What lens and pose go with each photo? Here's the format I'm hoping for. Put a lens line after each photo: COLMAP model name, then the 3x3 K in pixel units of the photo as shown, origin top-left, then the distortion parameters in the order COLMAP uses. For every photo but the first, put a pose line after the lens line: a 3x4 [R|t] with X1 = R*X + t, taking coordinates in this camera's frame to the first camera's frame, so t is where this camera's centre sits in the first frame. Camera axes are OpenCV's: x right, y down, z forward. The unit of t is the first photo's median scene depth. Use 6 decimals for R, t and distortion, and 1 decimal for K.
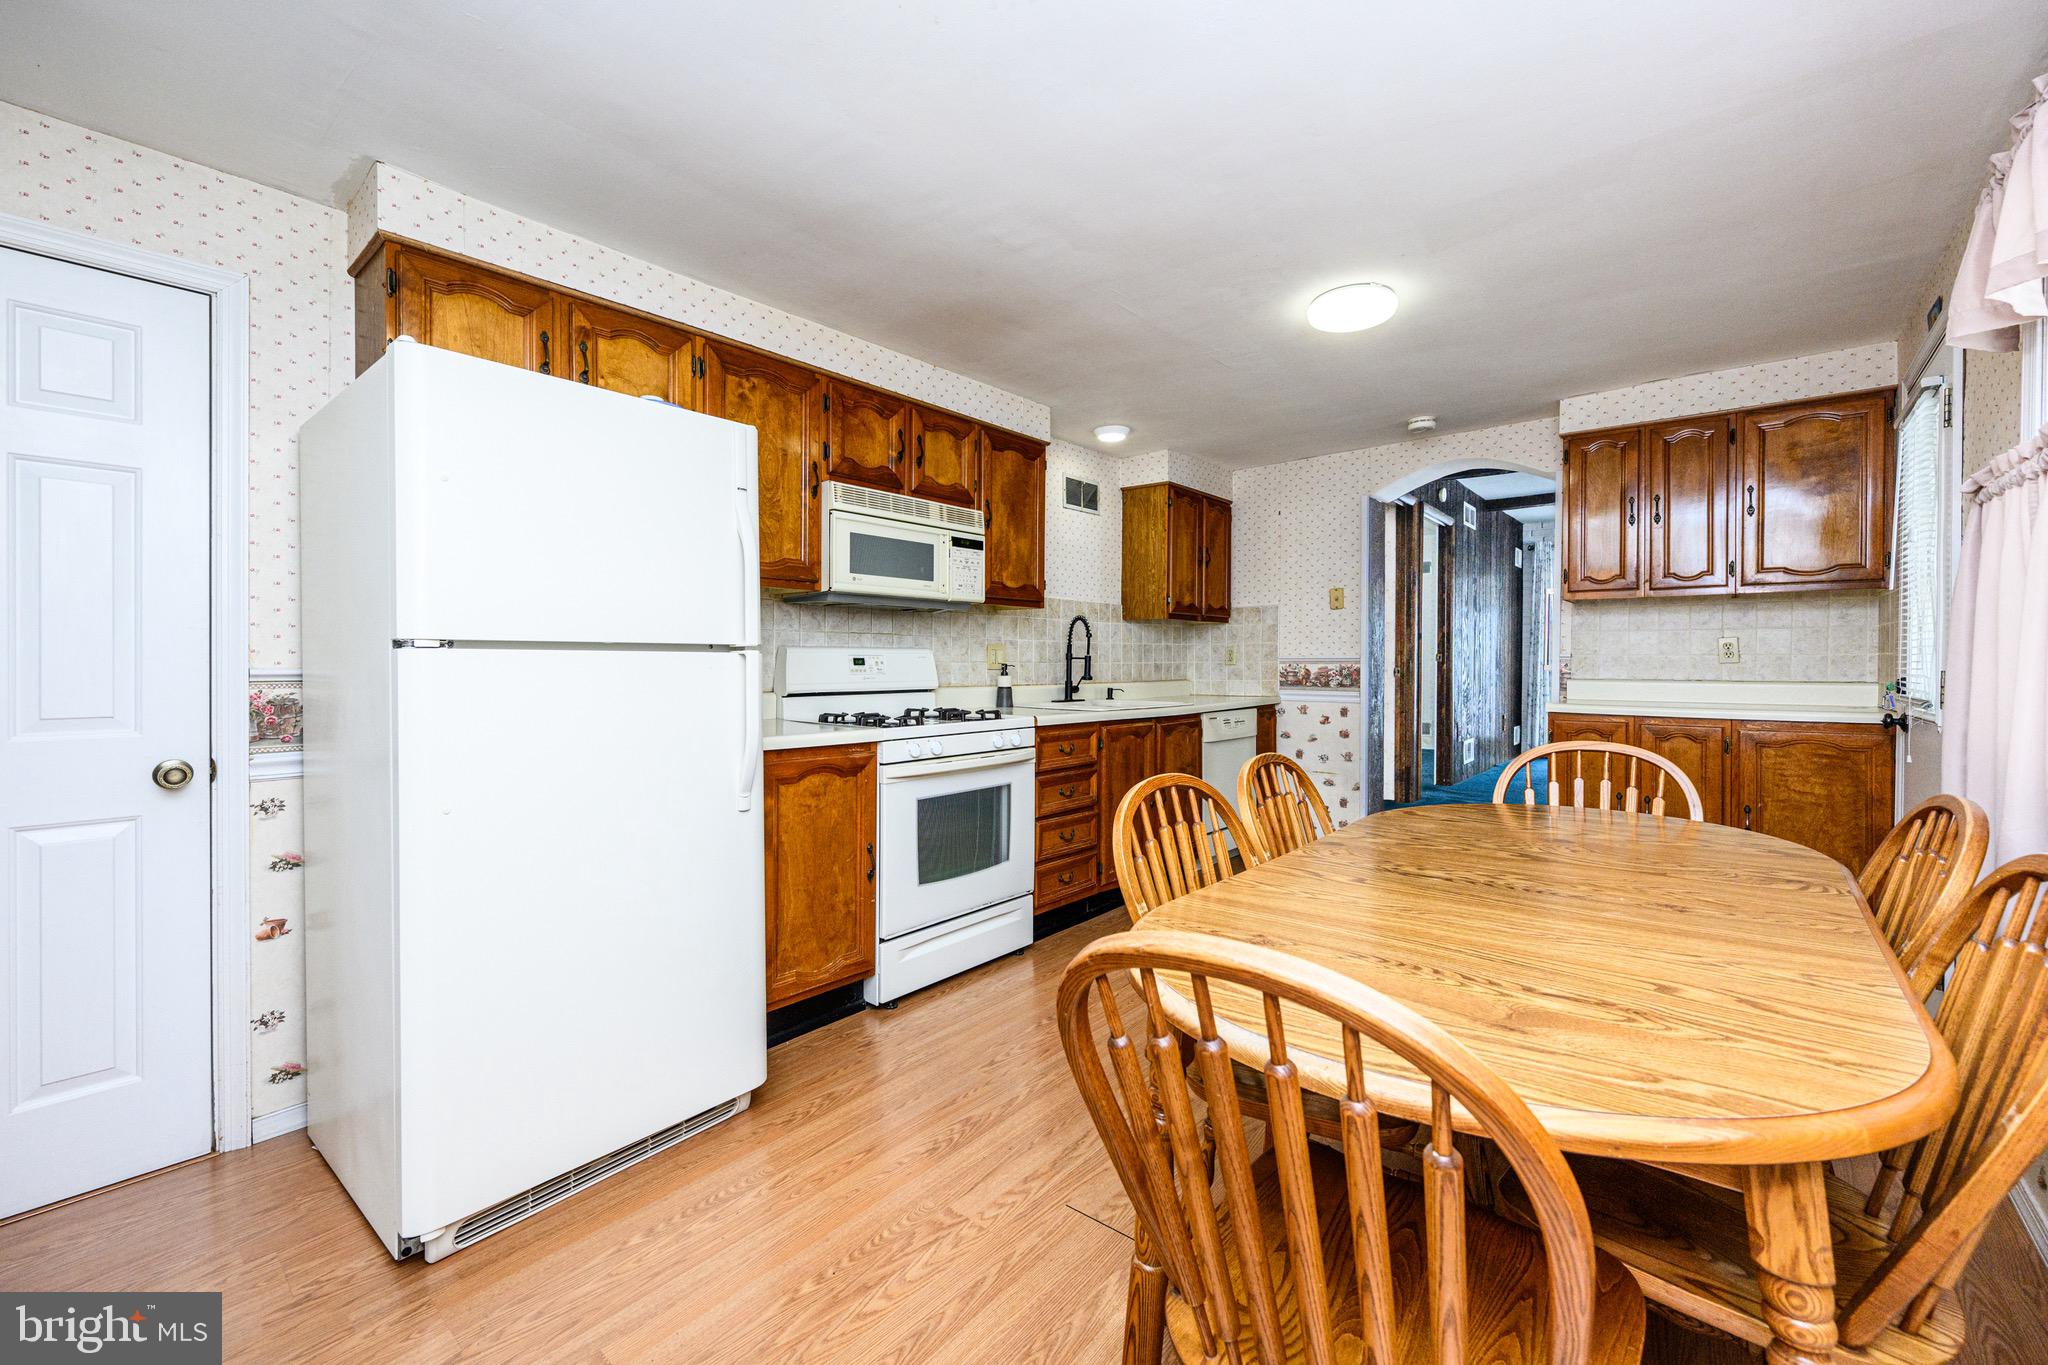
lens RADIAL K [[866.6, 0, 1013.4], [0, 866.6, 672.4], [0, 0, 1]] dist [-0.002165, 0.001846]
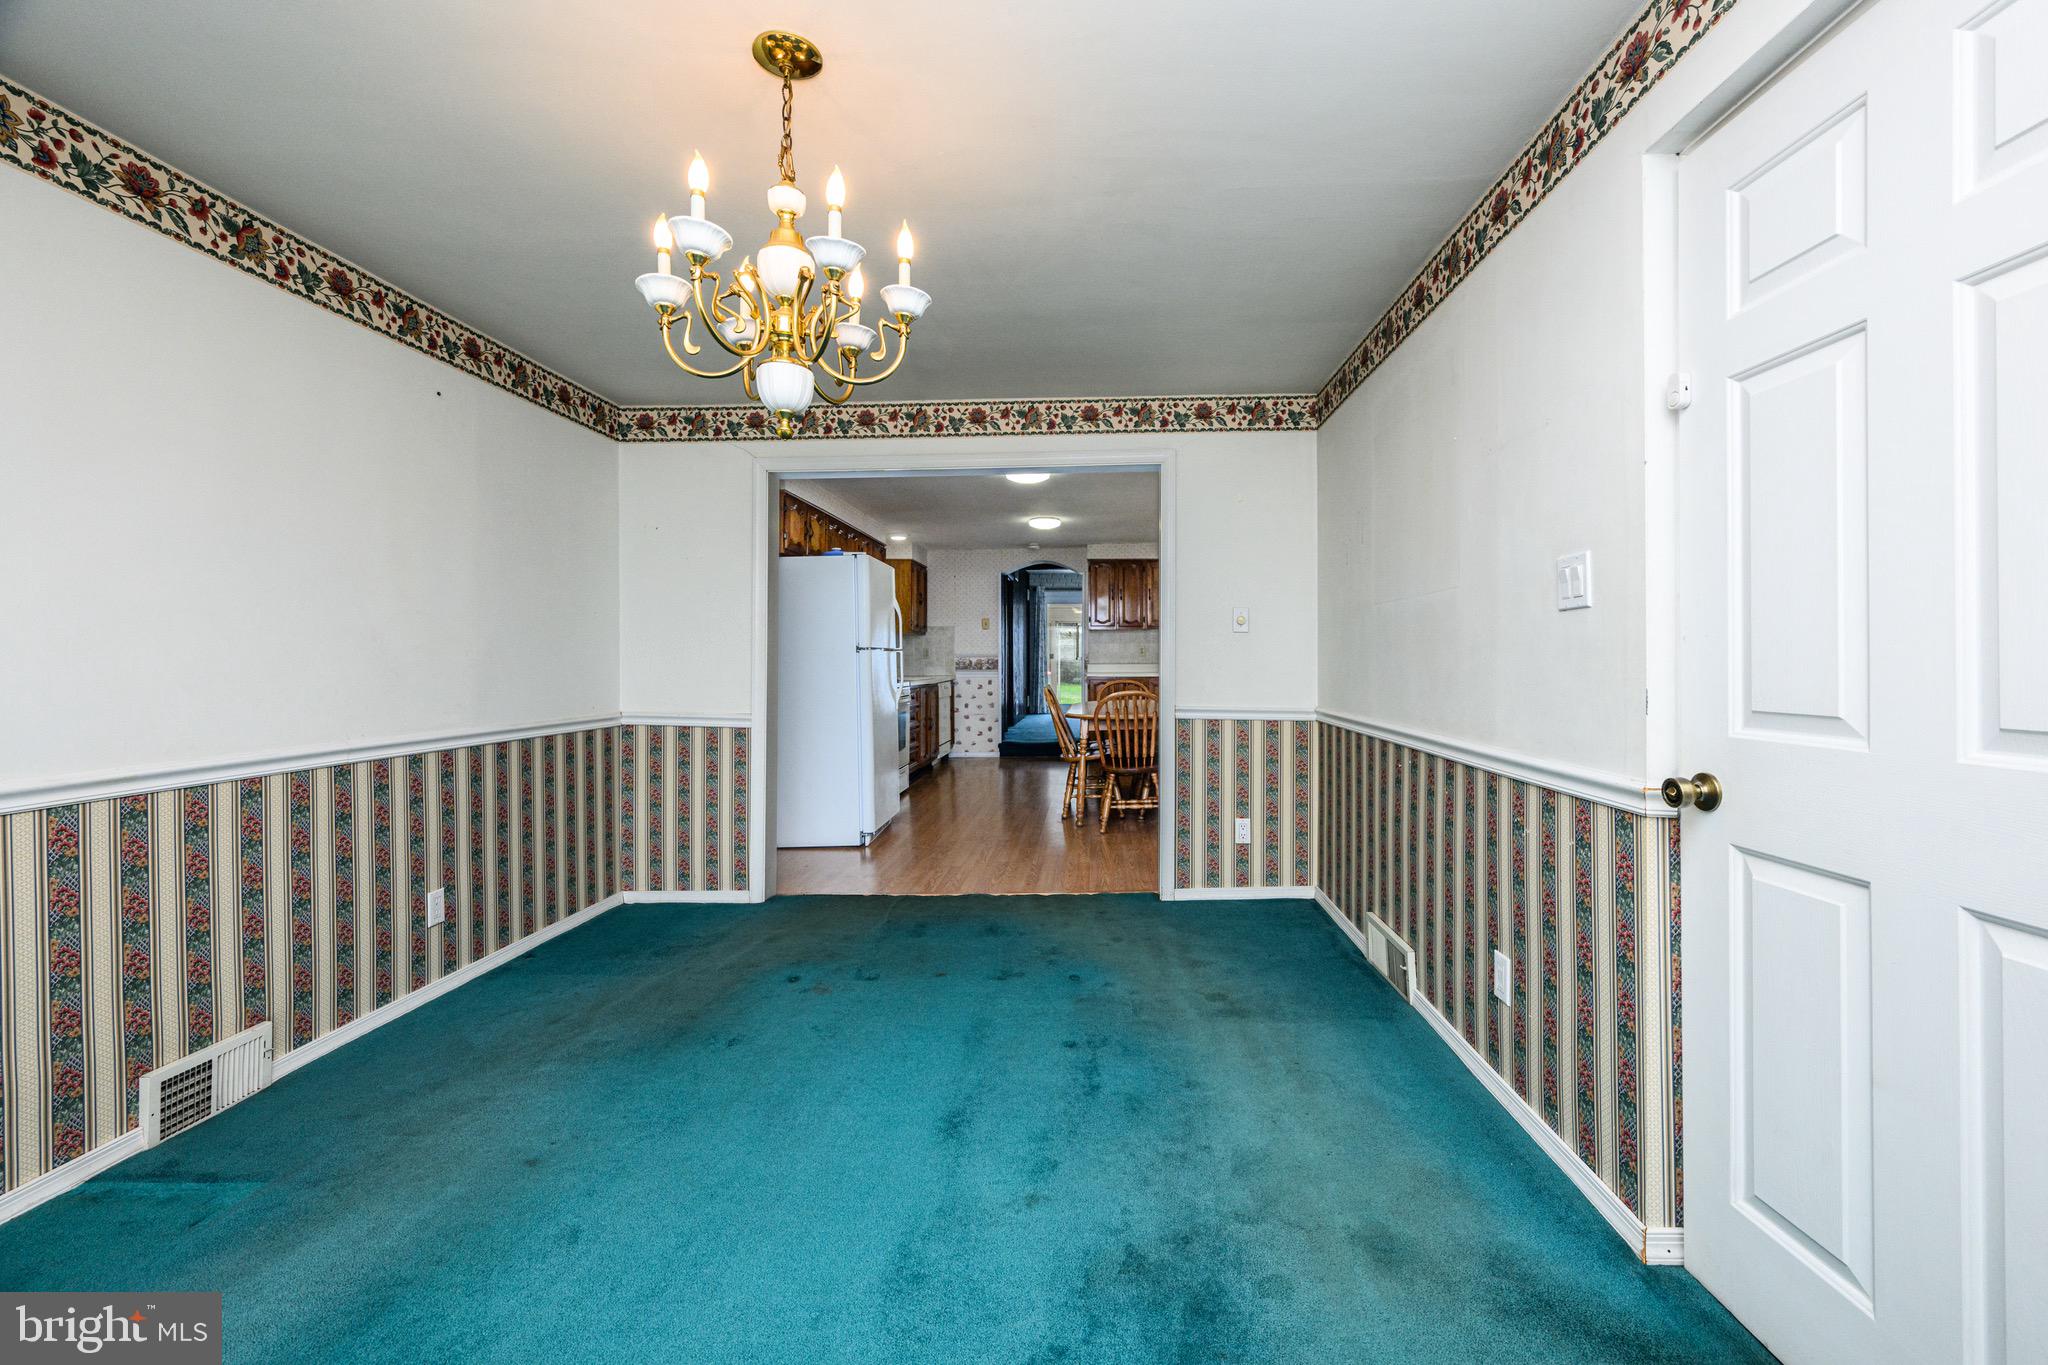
lens RADIAL K [[866.6, 0, 1027.1], [0, 866.6, 665.2], [0, 0, 1]] dist [-0.002165, 0.001846]
pose [[0.819343, -0.009307, 0.573227, -0.922826], [0.012043, 0.999927, -0.000979, 0.013943], [-0.573176, 0.007705, 0.819396, -0.896937]]
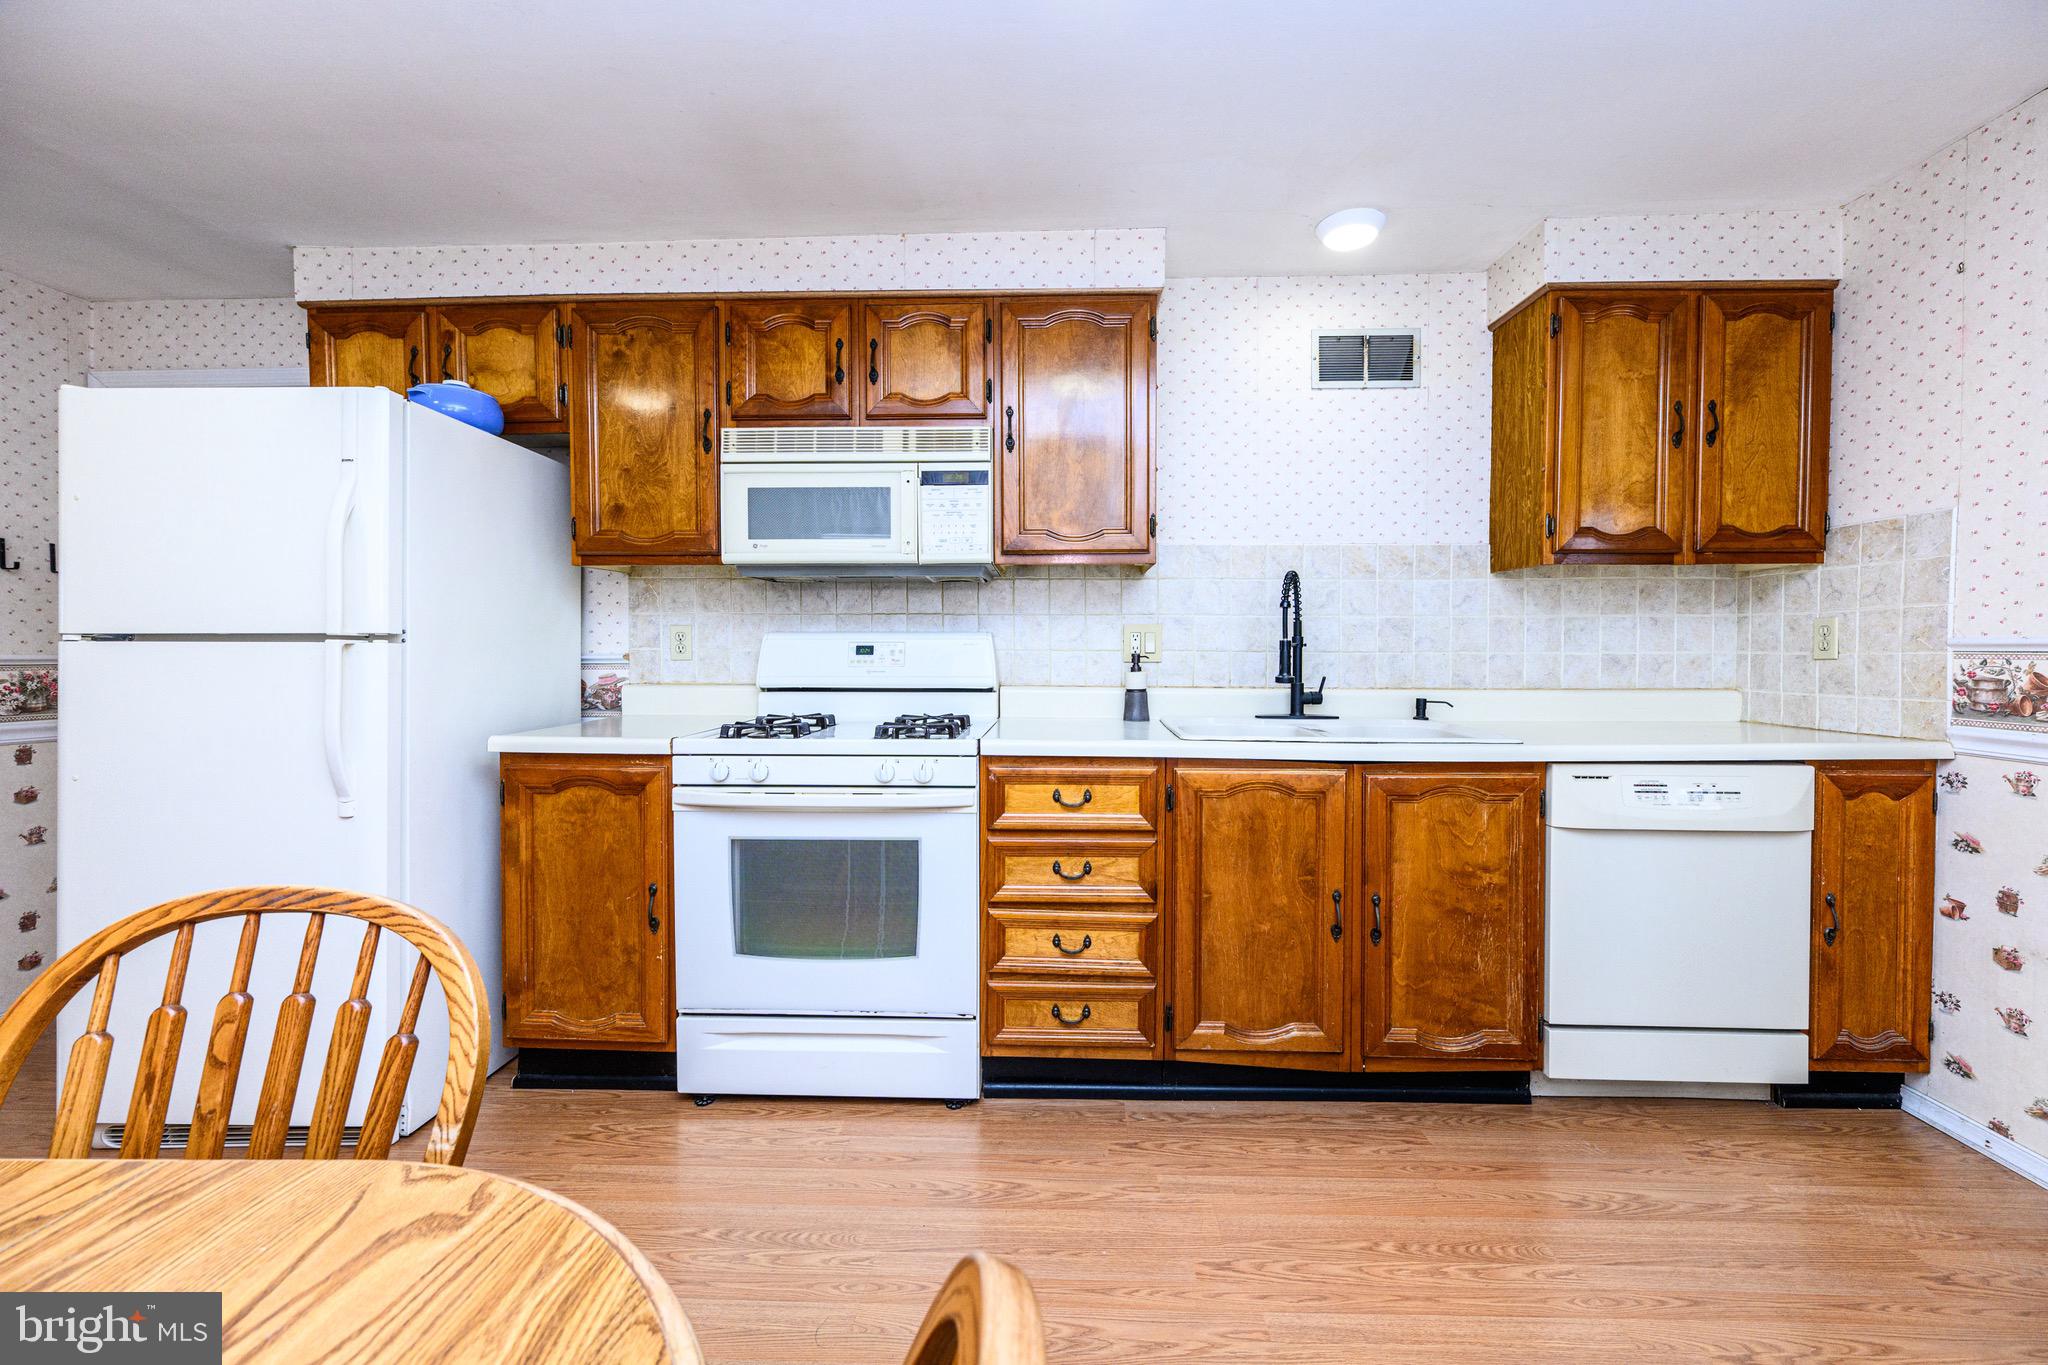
lens RADIAL K [[866.6, 0, 1006.5], [0, 866.6, 663.9], [0, 0, 1]] dist [-0.002165, 0.001846]
pose [[0.612769, 0.014060, -0.790137, 0.517431], [-0.010619, 0.999898, 0.009557, -0.009350], [0.790191, 0.002534, 0.612856, 0.618657]]
